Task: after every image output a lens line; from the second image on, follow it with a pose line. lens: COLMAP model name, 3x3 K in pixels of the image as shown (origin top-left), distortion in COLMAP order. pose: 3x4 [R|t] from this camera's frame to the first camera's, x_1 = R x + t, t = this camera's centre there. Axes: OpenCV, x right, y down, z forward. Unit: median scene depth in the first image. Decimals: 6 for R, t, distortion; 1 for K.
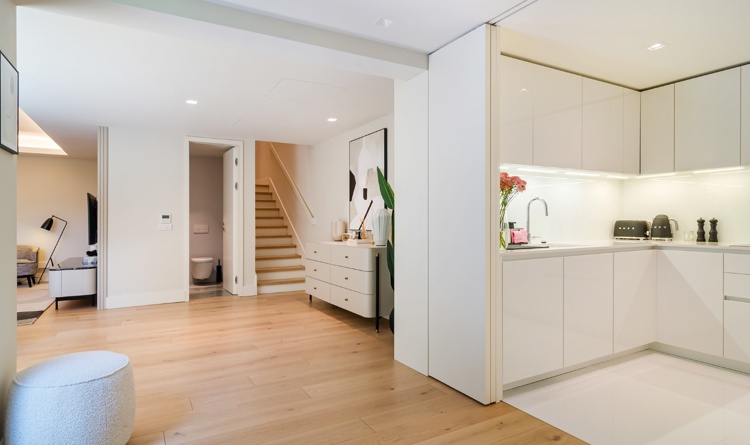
lens RADIAL K [[415.3, 0, 372.1], [0, 415.3, 220.4], [0, 0, 1]] dist [0.008349, 0.001466]
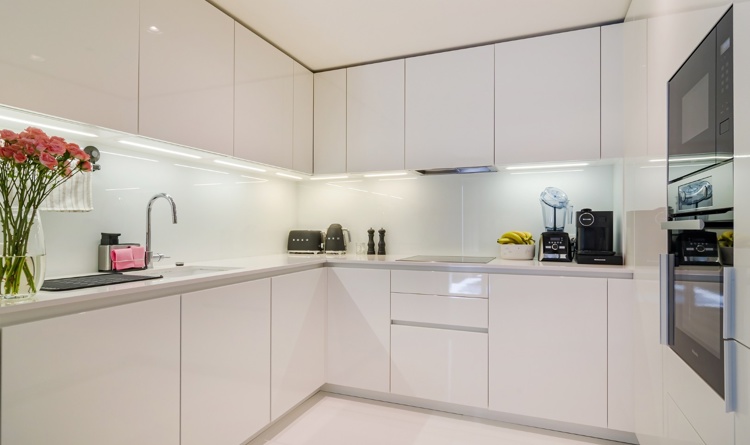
lens RADIAL K [[411.4, 0, 374.6], [0, 411.4, 226.0], [0, 0, 1]] dist [-0.001714, -0.000218]
pose [[0.787198, 0.007442, 0.616656, 0.252675], [-0.002454, 0.999957, -0.008935, -0.001969], [-0.616696, 0.005520, 0.787182, 0.306071]]
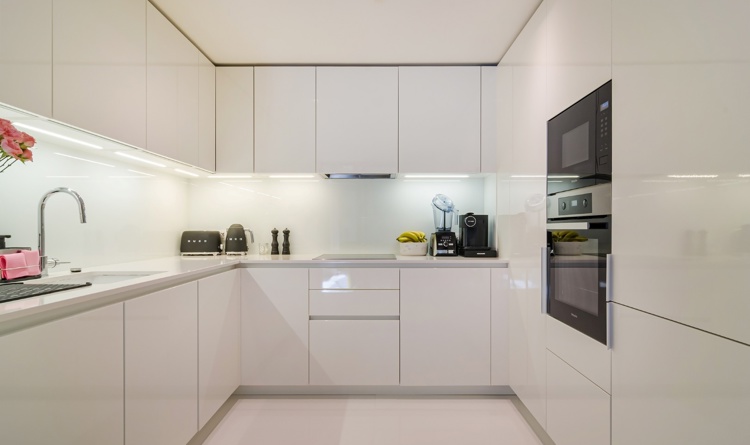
lens RADIAL K [[404.8, 0, 379.7], [0, 404.8, 231.5], [0, 0, 1]] dist [-0.001081, 0.000179]
pose [[0.495967, -0.002117, 0.868339, 0.142165], [-0.000390, 0.999996, 0.002661, -0.001243], [-0.868341, -0.001658, 0.495965, 0.372785]]
